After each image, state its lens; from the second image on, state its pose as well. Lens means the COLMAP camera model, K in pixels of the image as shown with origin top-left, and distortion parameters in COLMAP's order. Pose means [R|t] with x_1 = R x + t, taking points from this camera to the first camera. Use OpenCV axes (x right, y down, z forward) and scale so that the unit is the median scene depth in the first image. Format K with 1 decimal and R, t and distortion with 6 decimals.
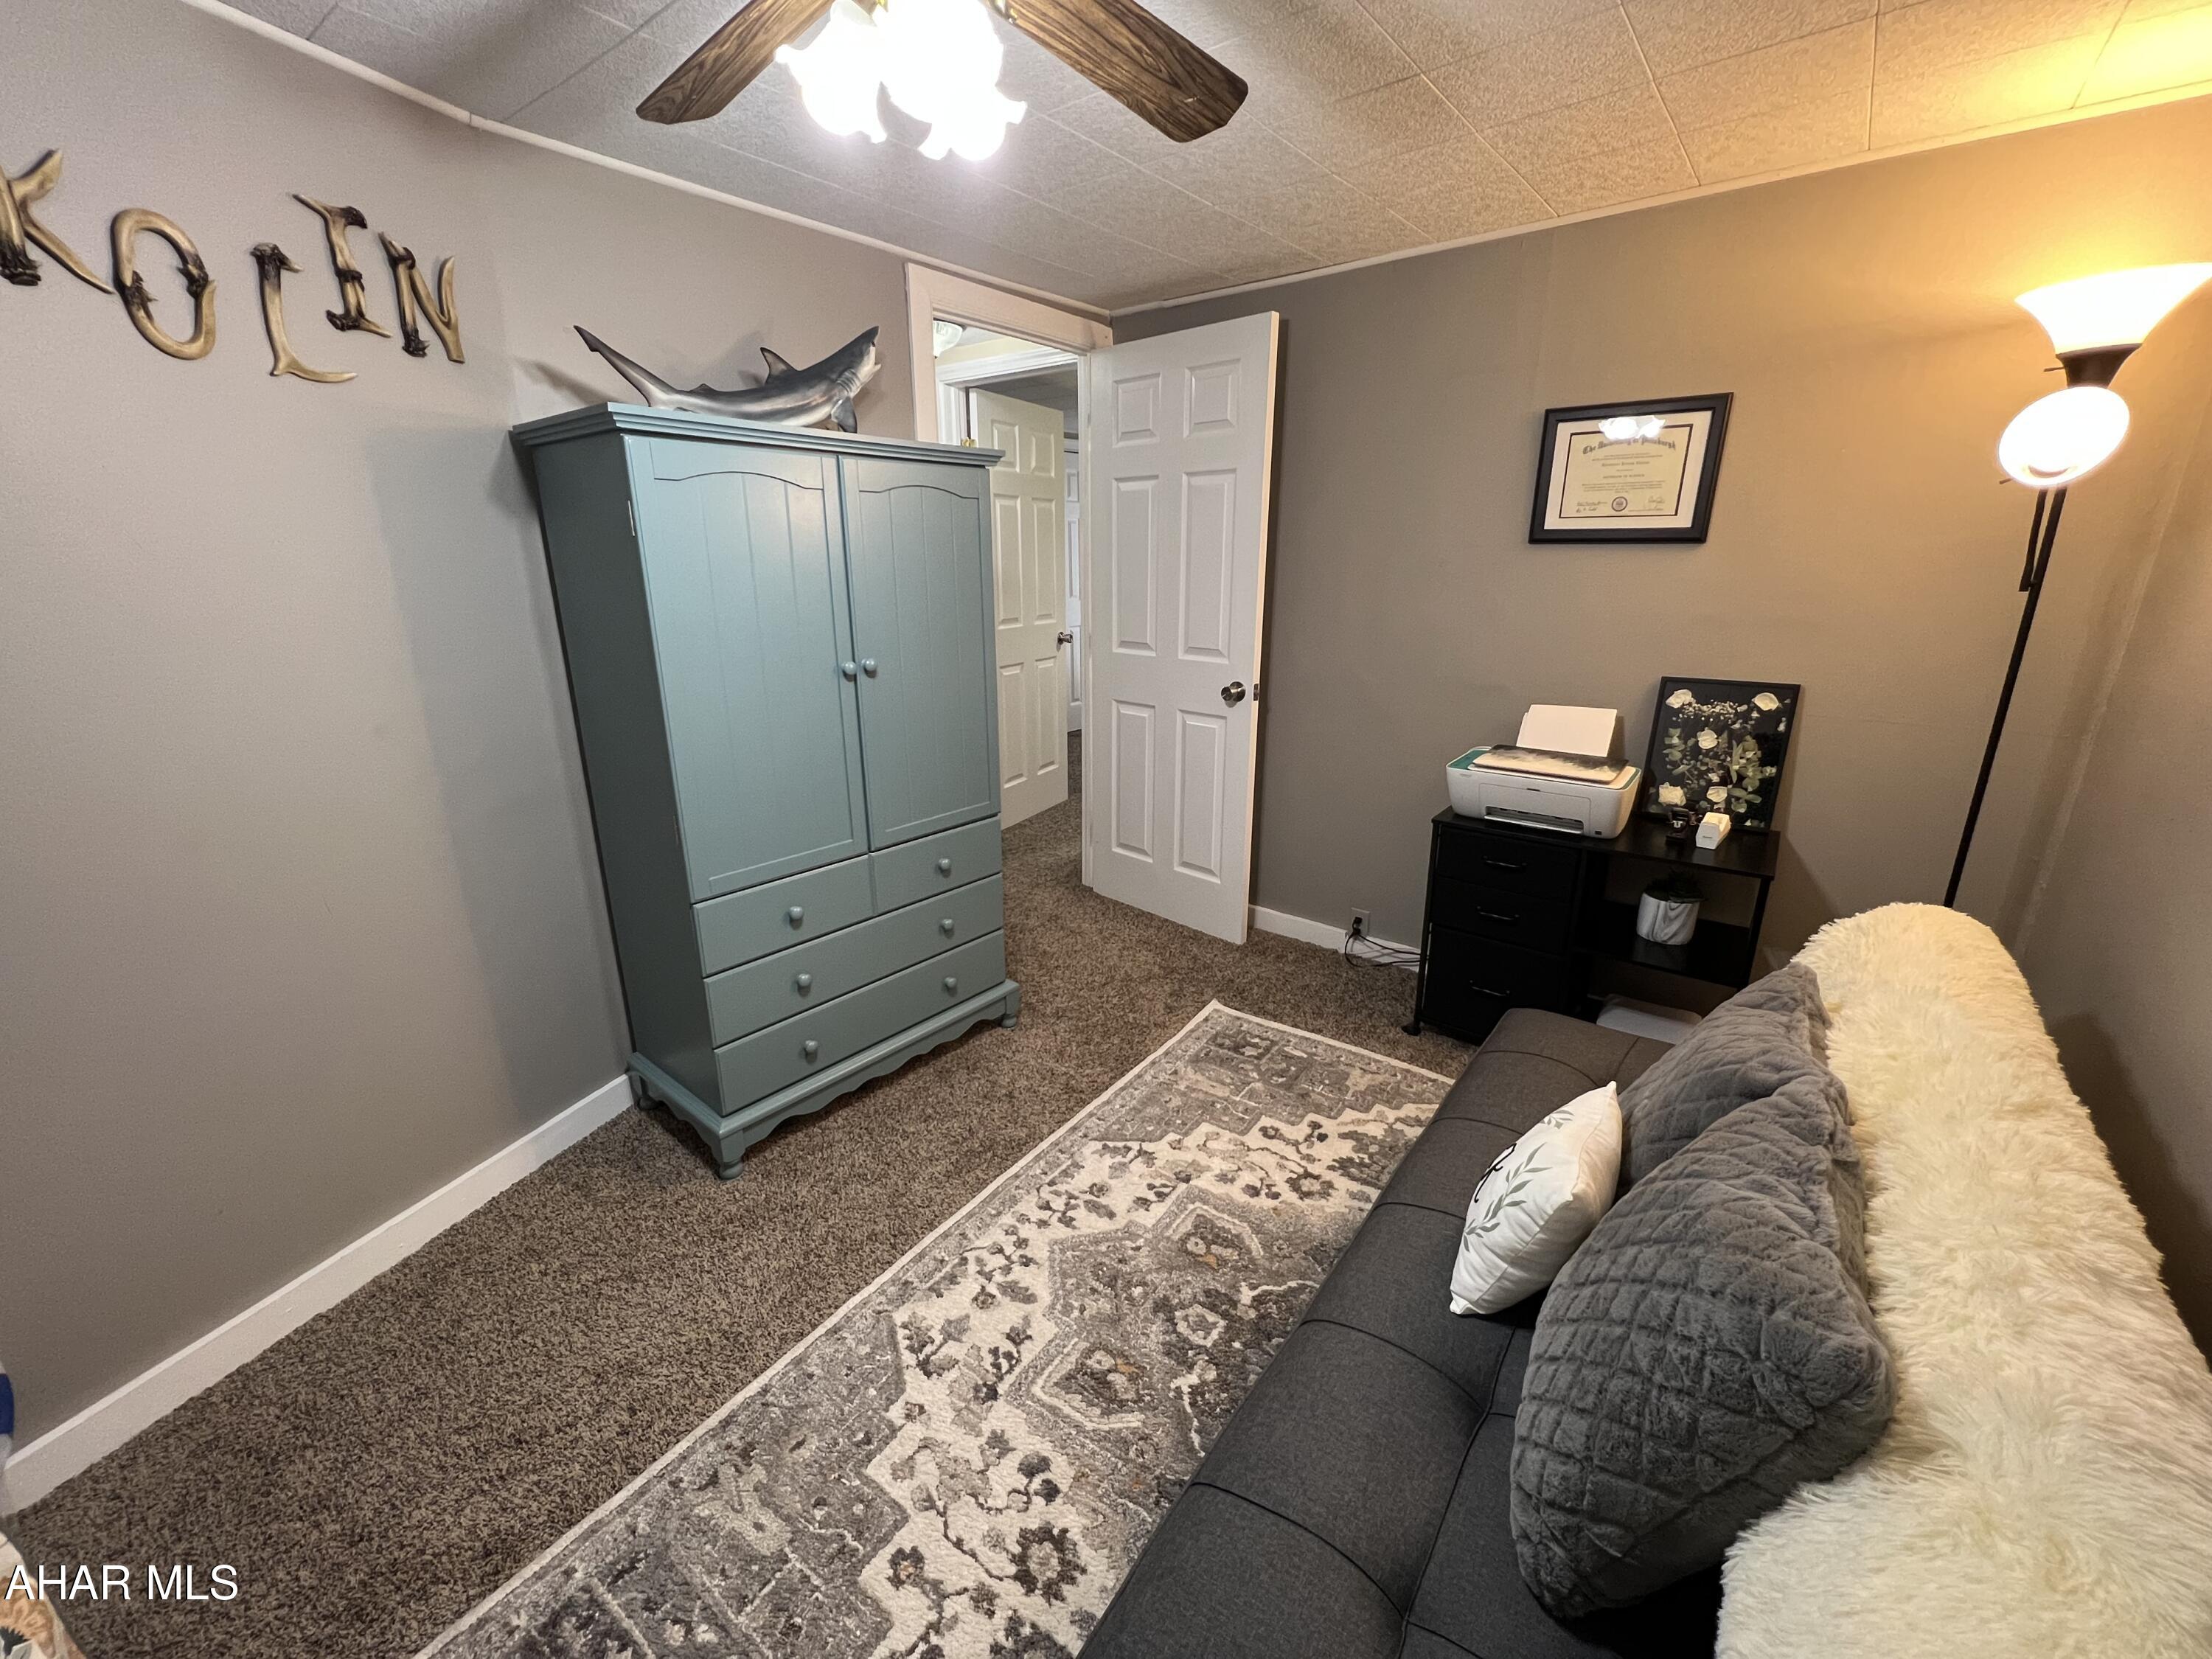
lens RADIAL K [[886.6, 0, 1103.3], [0, 886.6, 821.4], [0, 0, 1]] dist [-0.000064, 0.000632]
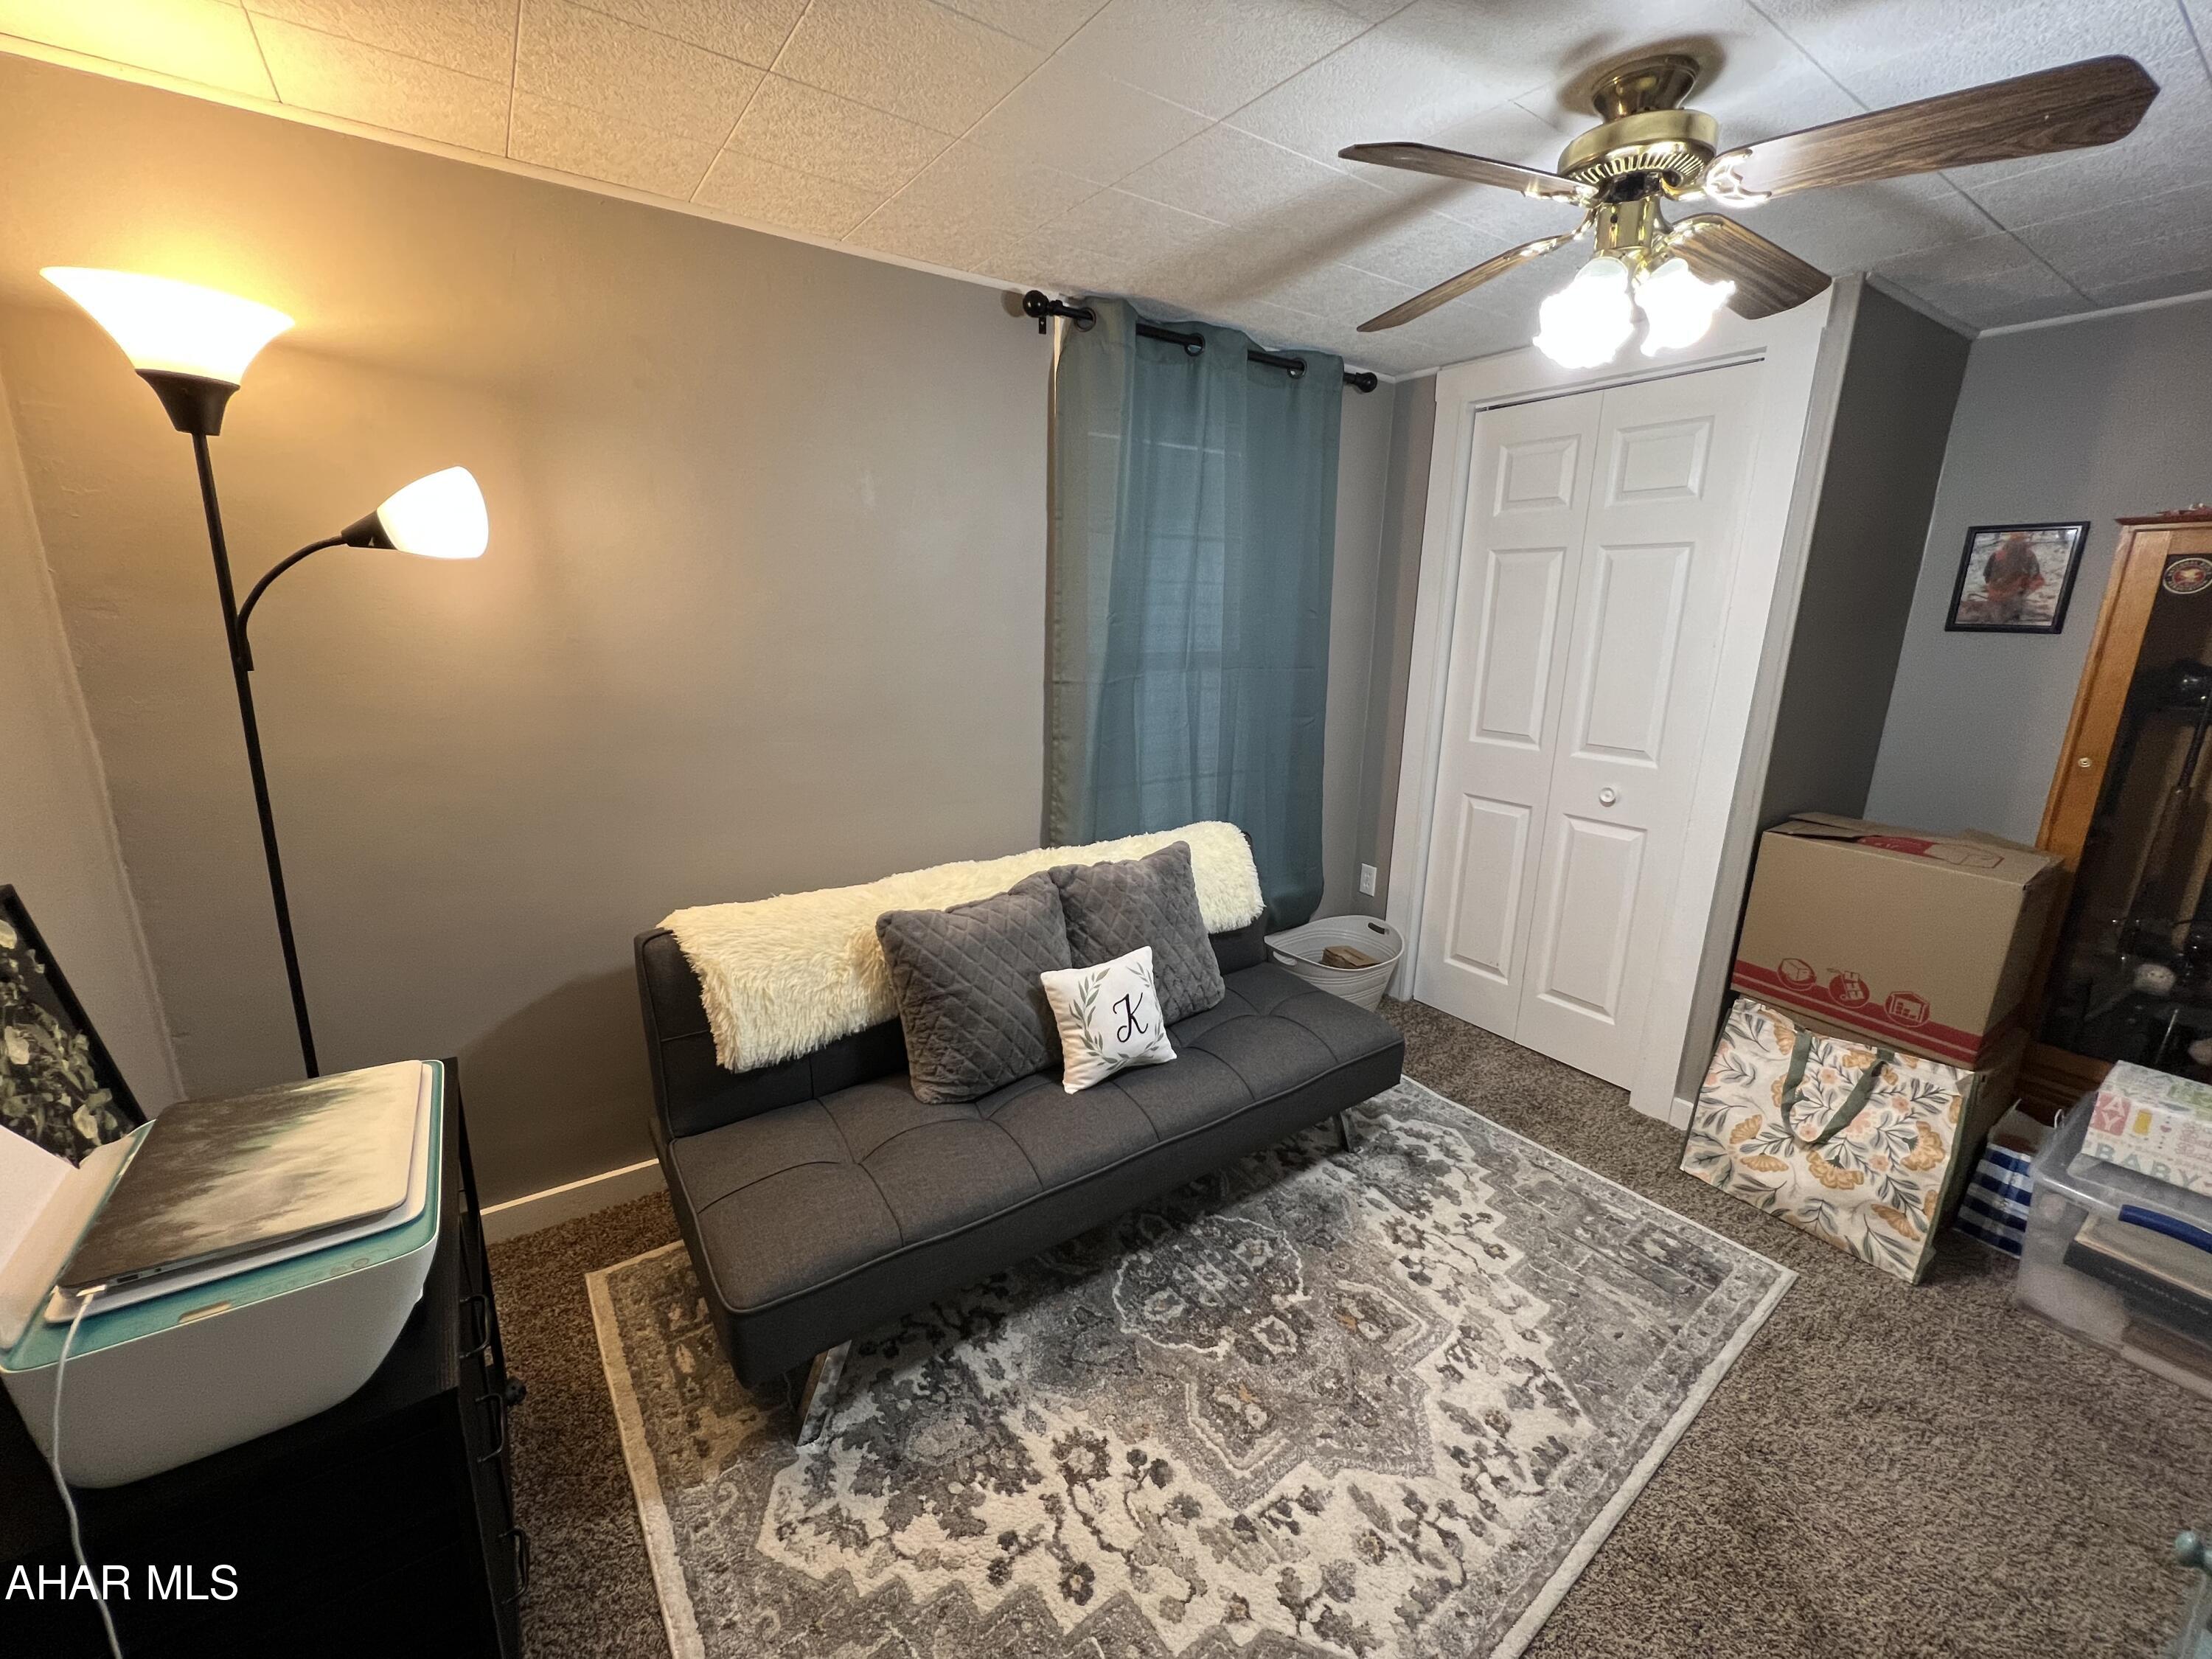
lens RADIAL K [[886.6, 0, 1104.8], [0, 886.6, 823.3], [0, 0, 1]] dist [-0.000064, 0.000632]
pose [[-0.957567, -0.089300, 0.274028, 0.059131], [0.063353, 0.862316, 0.502392, -0.468404], [-0.281162, 0.498434, -0.820068, 1.439004]]
